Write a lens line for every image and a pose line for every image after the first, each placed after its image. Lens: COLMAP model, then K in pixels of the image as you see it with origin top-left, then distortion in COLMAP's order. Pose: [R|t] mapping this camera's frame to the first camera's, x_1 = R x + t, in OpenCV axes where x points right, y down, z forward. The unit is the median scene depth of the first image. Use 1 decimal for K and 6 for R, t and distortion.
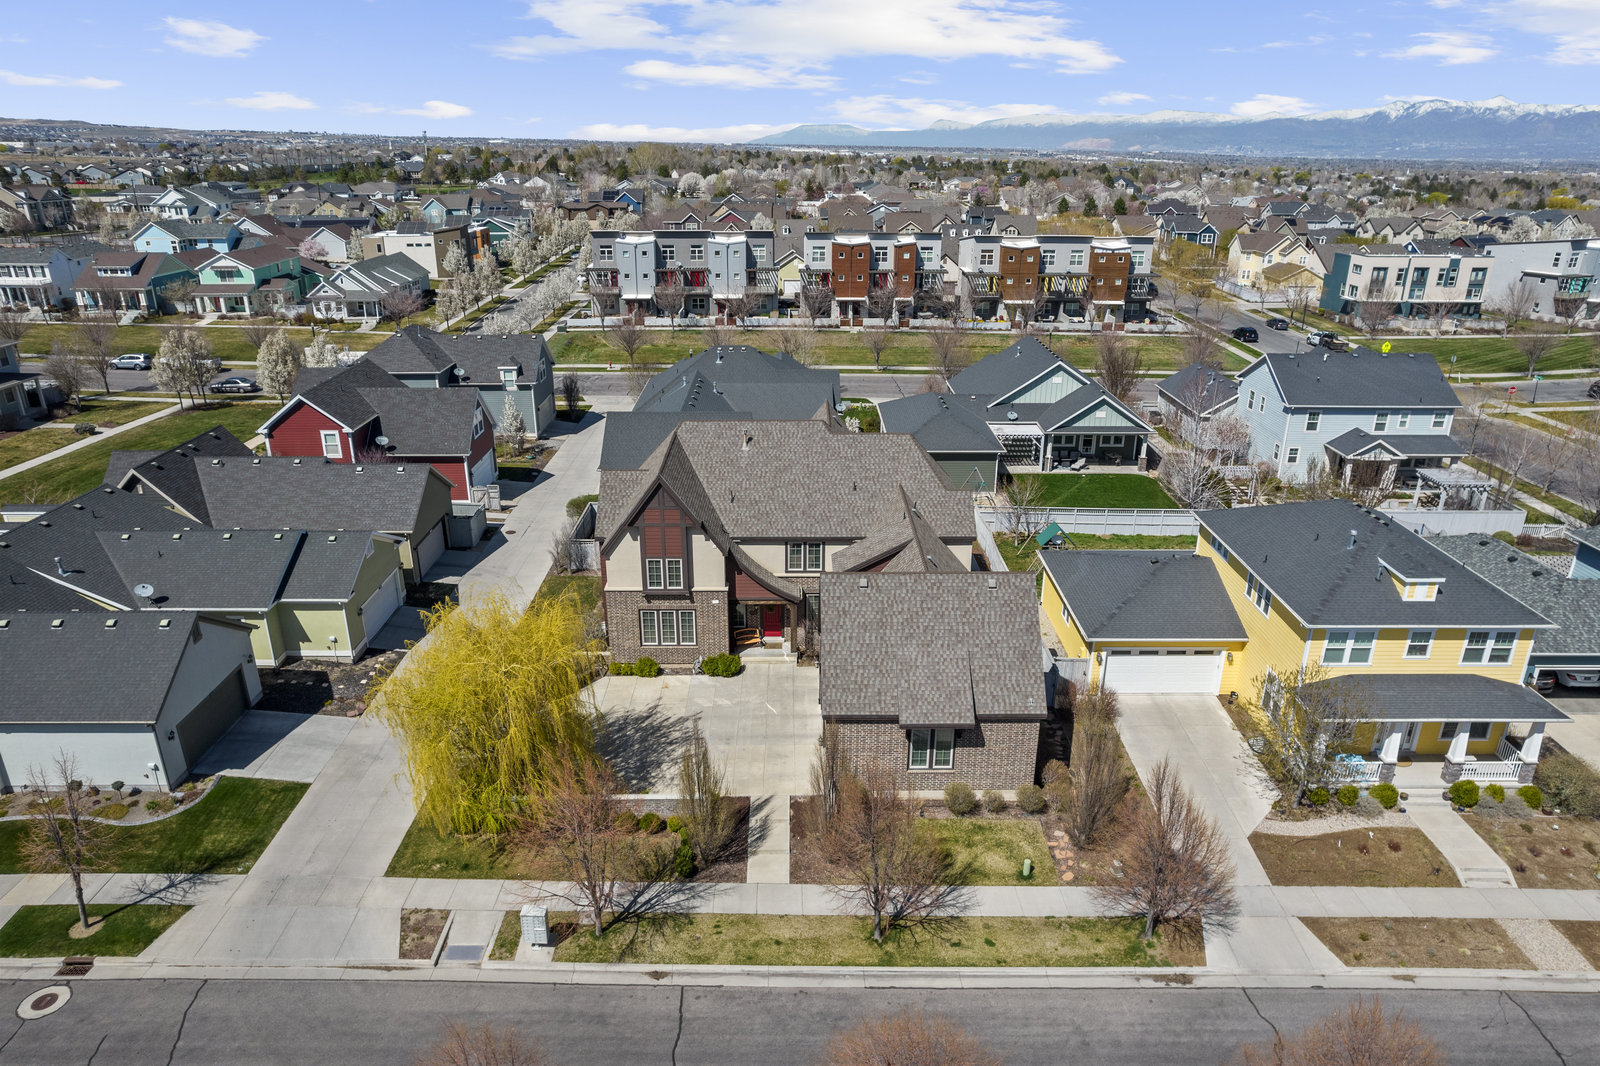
lens RADIAL K [[1028.2, 0, 801.5], [0, 1028.2, 526.8], [0, 0, 1]] dist [-0.081596, 0.073427]
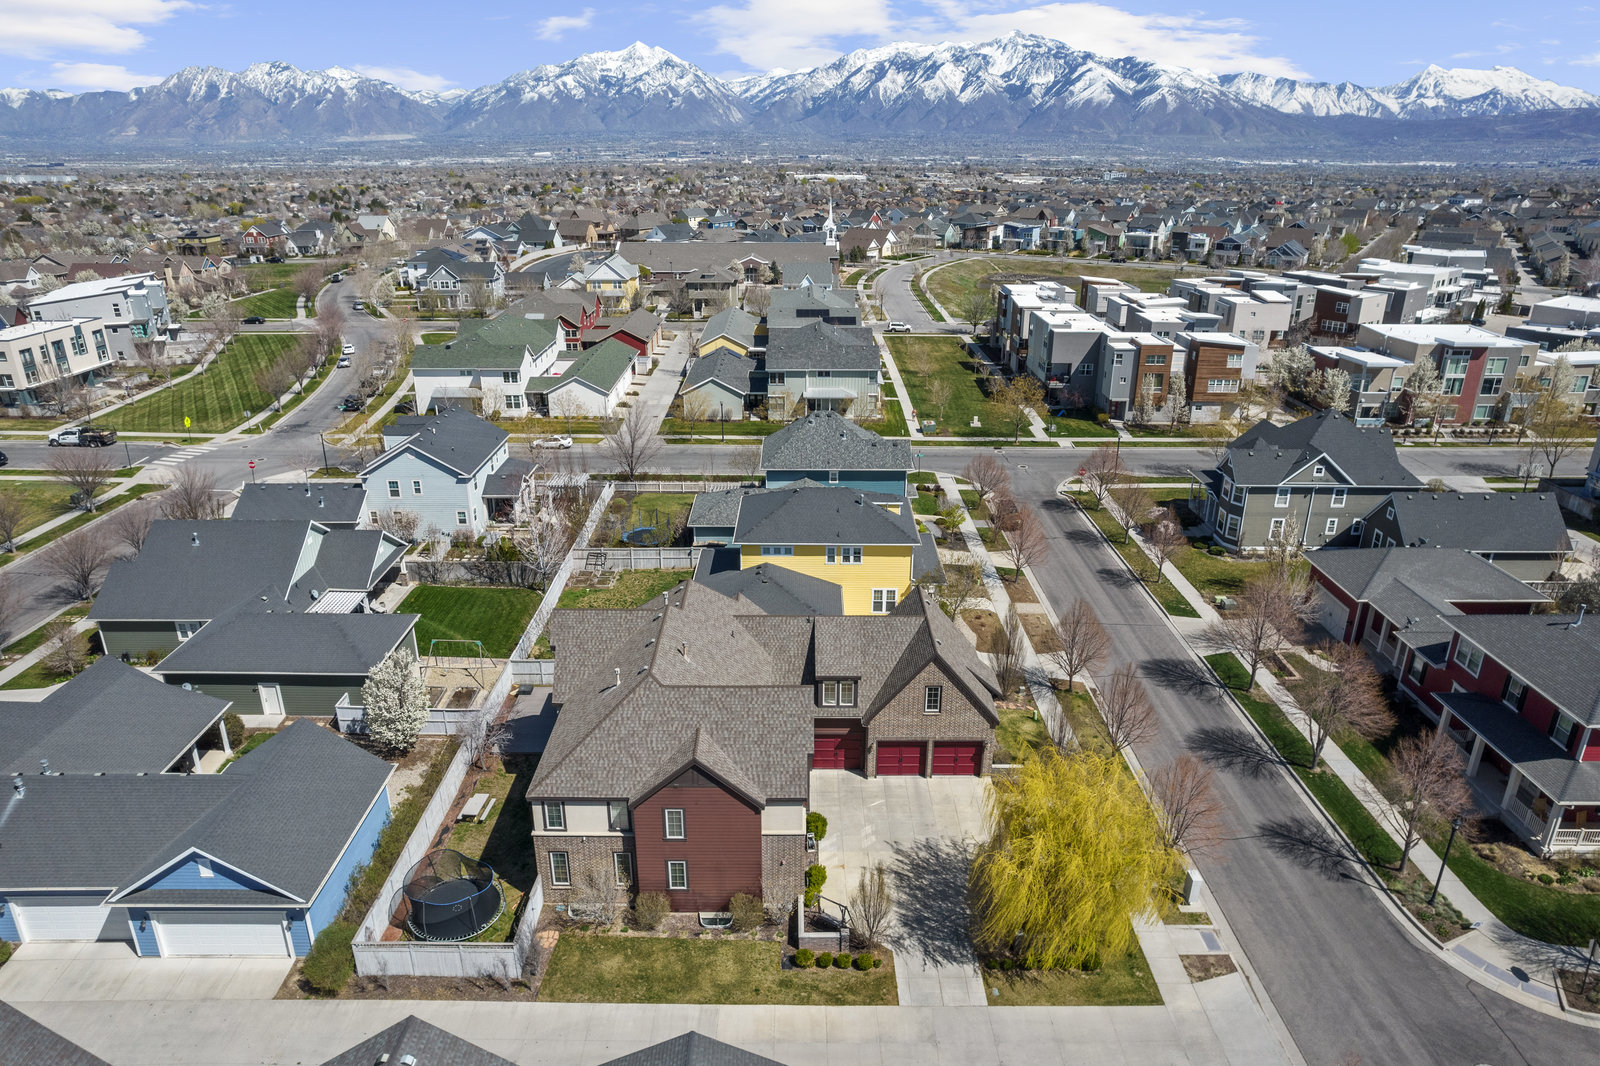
lens RADIAL K [[1031.3, 0, 801.4], [0, 1031.3, 514.0], [0, 0, 1]] dist [-0.079459, 0.071753]
pose [[0.004621, -0.348479, 0.937305, -1.149595], [0.353940, 0.877210, 0.324391, -0.595119], [-0.935257, 0.330251, 0.127394, 0.924804]]
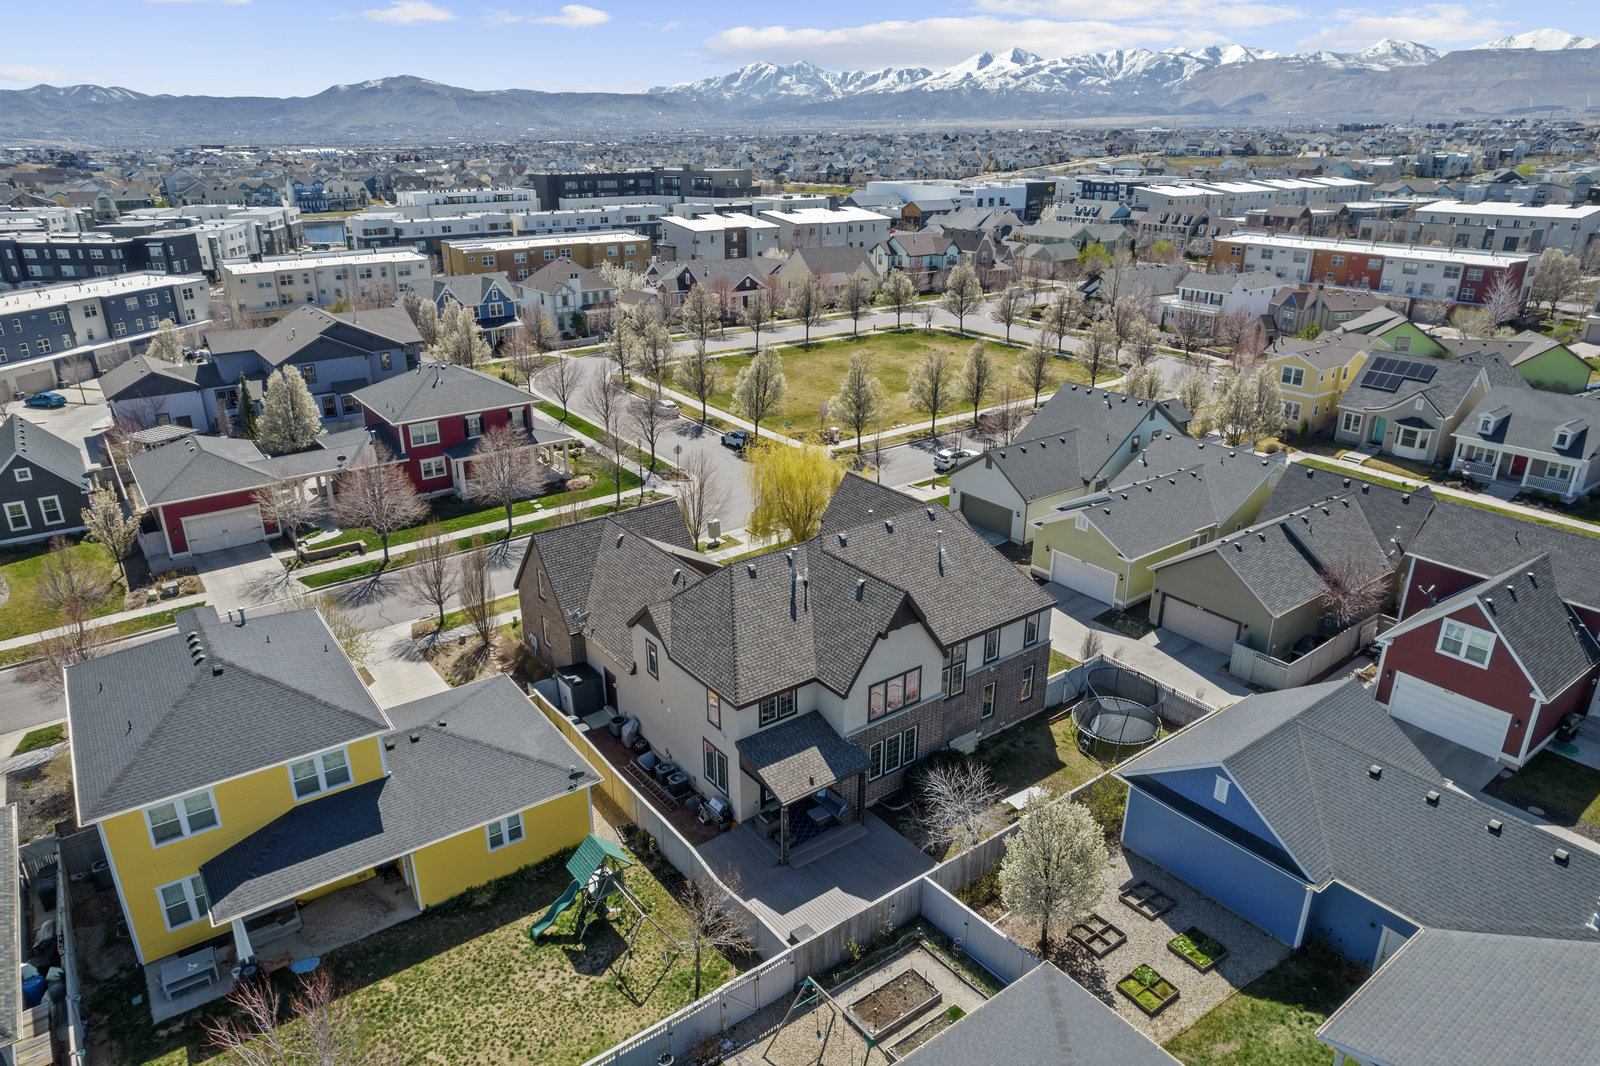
lens RADIAL K [[1028.2, 0, 801.5], [0, 1028.2, 526.8], [0, 0, 1]] dist [-0.081596, 0.073427]
pose [[-0.805042, 0.210585, -0.554581, 0.666096], [-0.214356, 0.768439, 0.602954, -0.811406], [0.553135, 0.604281, -0.573486, 1.911635]]
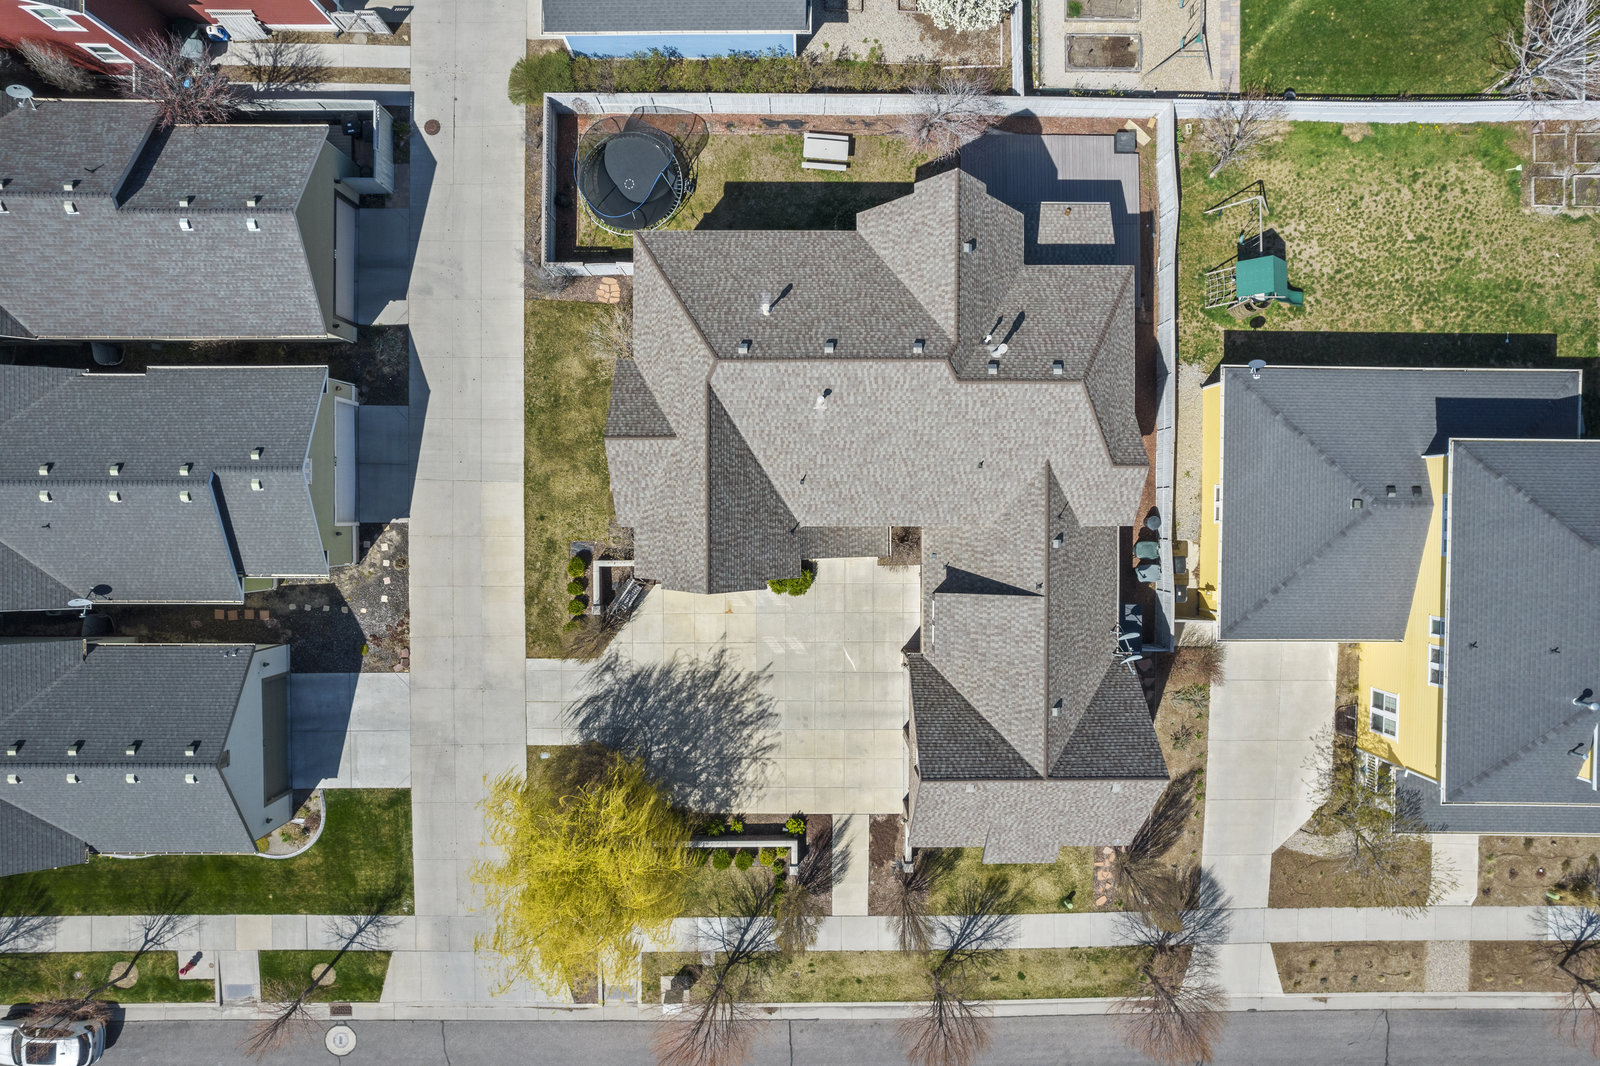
lens RADIAL K [[1052.3, 0, 794.8], [0, 1052.3, 540.8], [0, 0, 1]] dist [-0.092096, 0.083997]
pose [[0.999967, 0.007769, -0.002482, -0.086499], [-0.000305, 0.339755, 0.940514, -0.841449], [0.008151, -0.940482, 0.339746, 0.878628]]
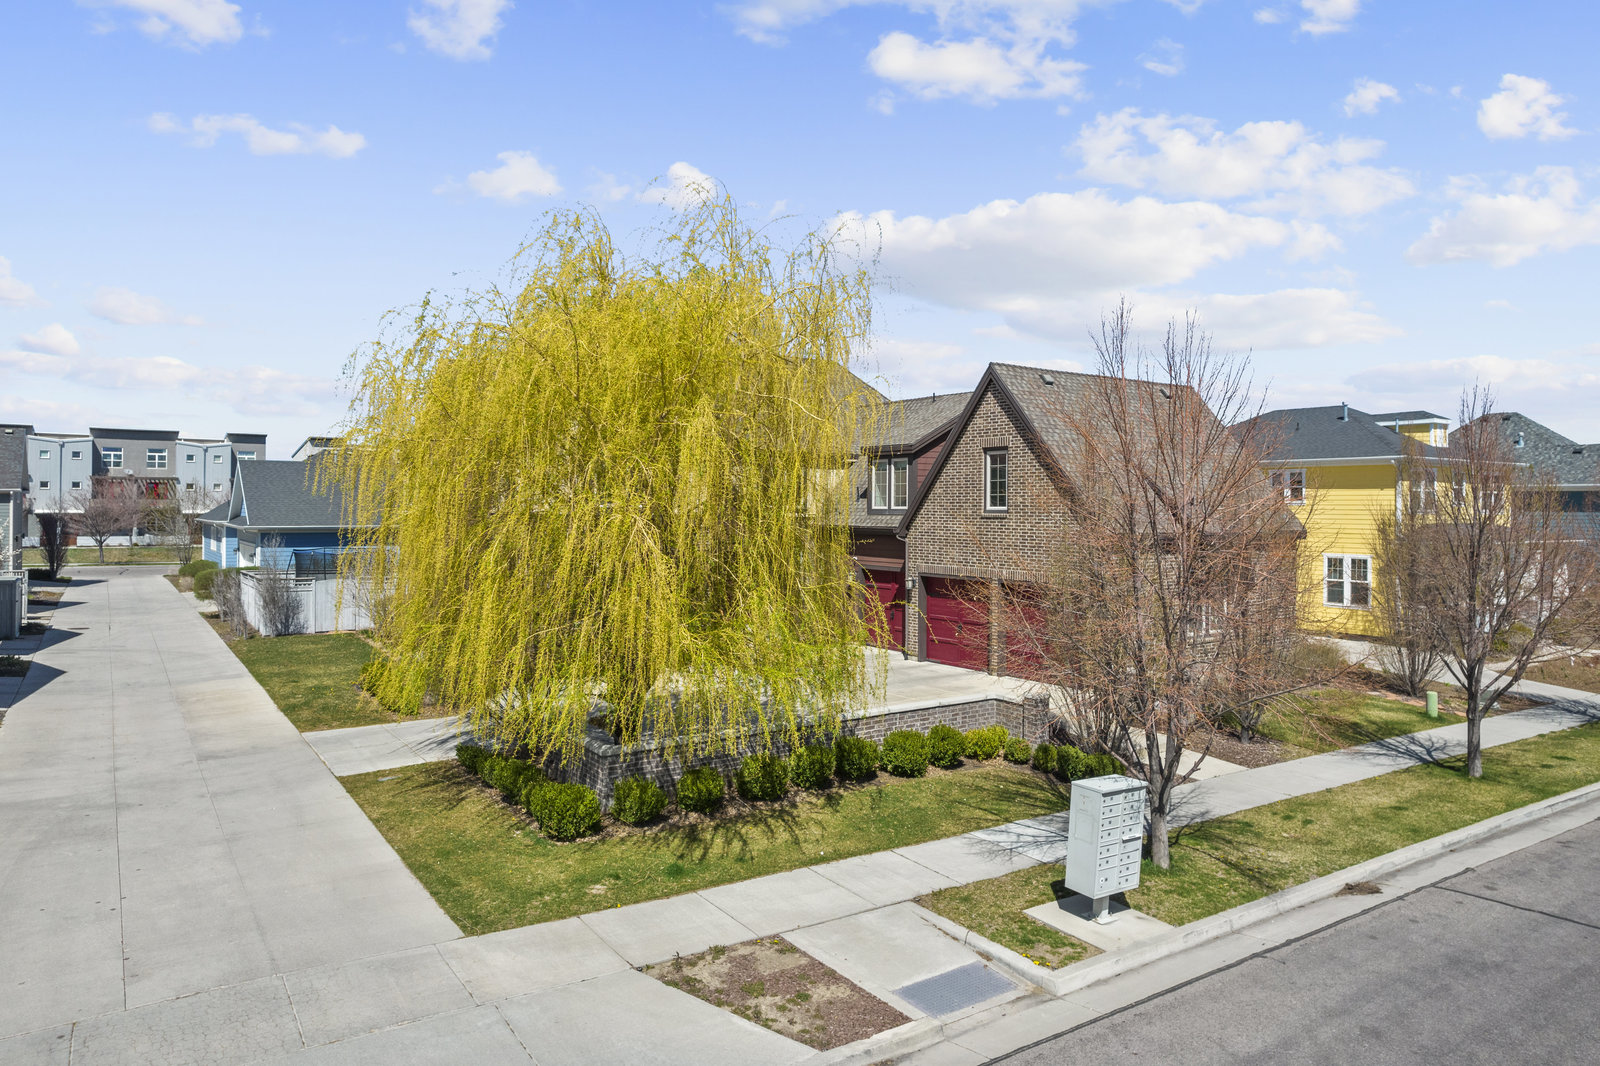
lens RADIAL K [[1036.4, 0, 798.9], [0, 1036.4, 509.6], [0, 0, 1]] dist [-0.086237, 0.073177]
pose [[0.828841, 0.002242, 0.559480, -0.438264], [0.196274, 0.935273, -0.294519, 0.294102], [-0.523927, 0.353921, 0.774752, 0.587948]]
